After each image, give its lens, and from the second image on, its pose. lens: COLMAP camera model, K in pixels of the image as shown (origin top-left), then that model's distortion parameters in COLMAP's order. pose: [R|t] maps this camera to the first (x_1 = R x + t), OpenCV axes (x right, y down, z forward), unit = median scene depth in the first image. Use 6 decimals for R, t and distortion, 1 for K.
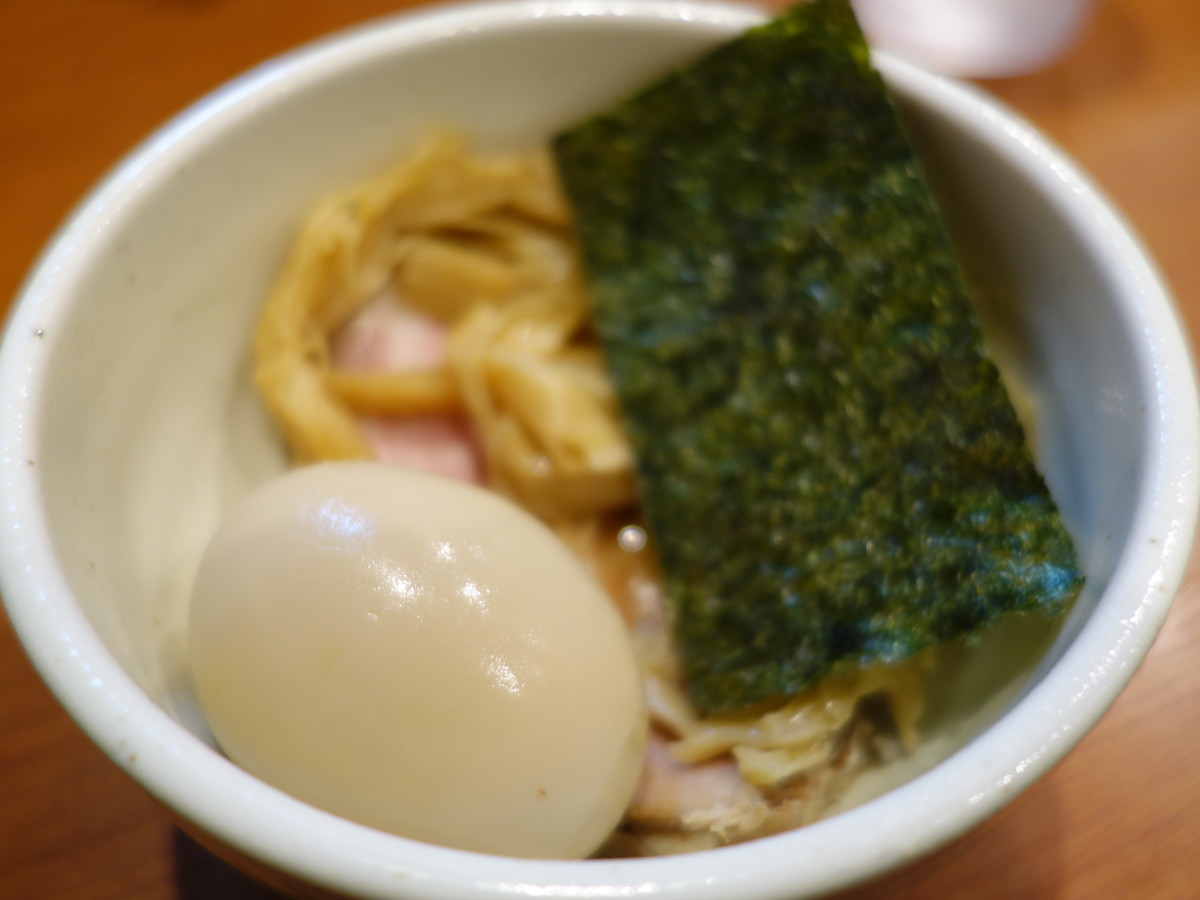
lens RADIAL K [[1033.4, 0, 600.1], [0, 1033.4, 472.4], [0, 0, 1]] dist [0.019659, 0.003919]
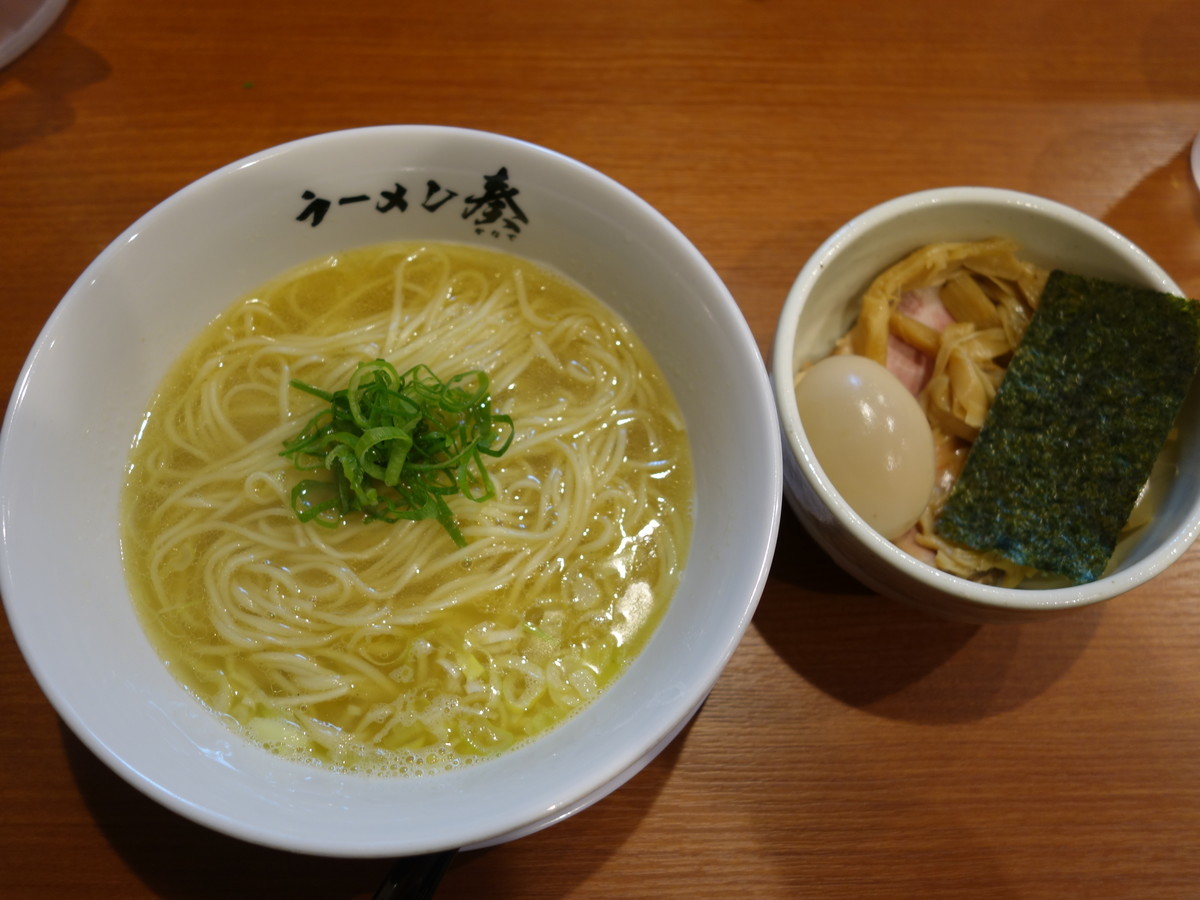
lens RADIAL K [[1033.4, 0, 600.1], [0, 1033.4, 472.4], [0, 0, 1]] dist [0.019659, 0.003919]
pose [[0.777978, 0.604530, -0.171155, -0.180757], [-0.528813, 0.777136, 0.341199, -0.281698], [0.339275, -0.174936, 0.924278, -1.459698]]
